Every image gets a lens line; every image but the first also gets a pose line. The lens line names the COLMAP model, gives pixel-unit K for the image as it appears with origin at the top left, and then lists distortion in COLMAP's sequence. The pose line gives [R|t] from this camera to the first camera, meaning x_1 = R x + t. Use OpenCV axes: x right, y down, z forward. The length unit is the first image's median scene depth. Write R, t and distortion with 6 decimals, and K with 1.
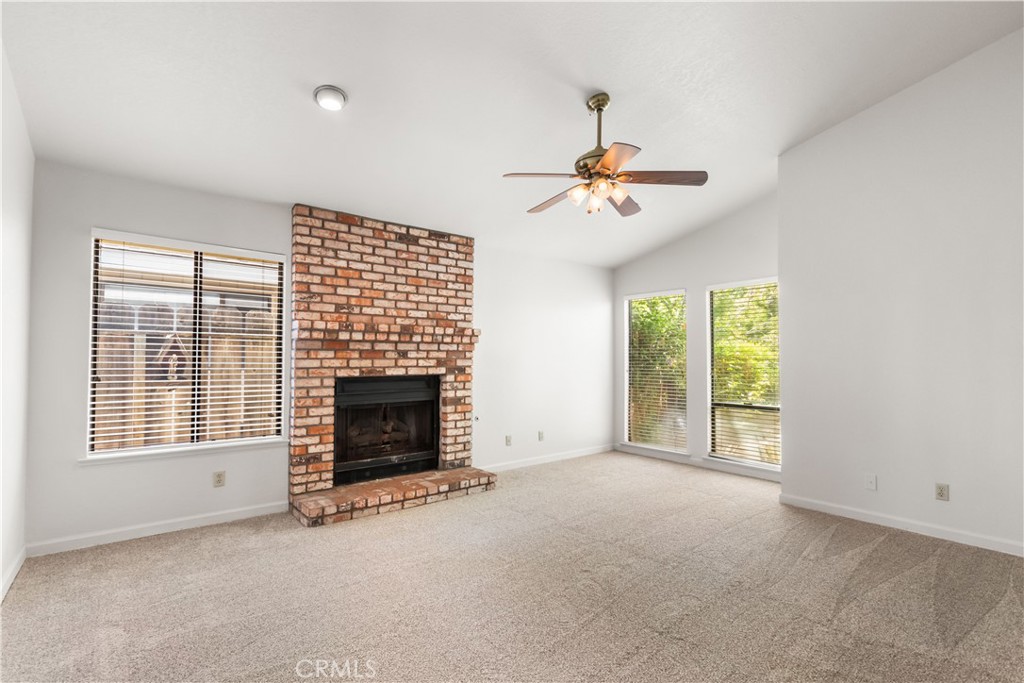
lens RADIAL K [[483.3, 0, 522.1], [0, 483.3, 346.0], [0, 0, 1]] dist [0.004220, 0.001161]
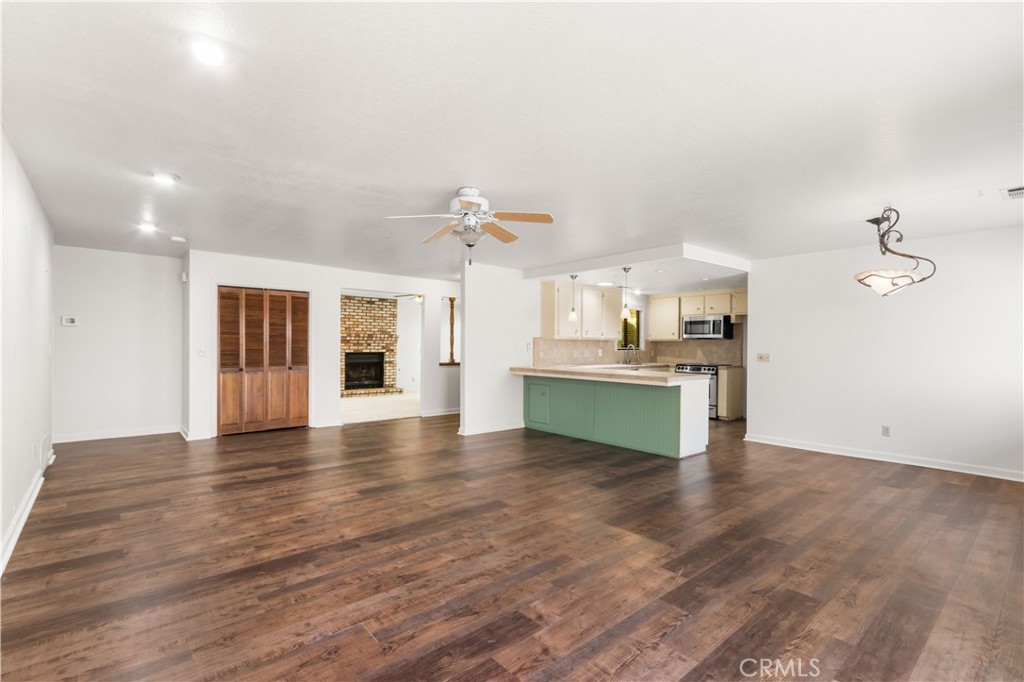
lens RADIAL K [[483.3, 0, 522.1], [0, 483.3, 350.5], [0, 0, 1]] dist [0.004220, 0.001161]
pose [[0.999463, 0.007210, 0.031959, 0.513771], [-0.008445, 0.999217, 0.038650, -0.059836], [-0.031655, -0.038899, 0.998742, -1.703596]]
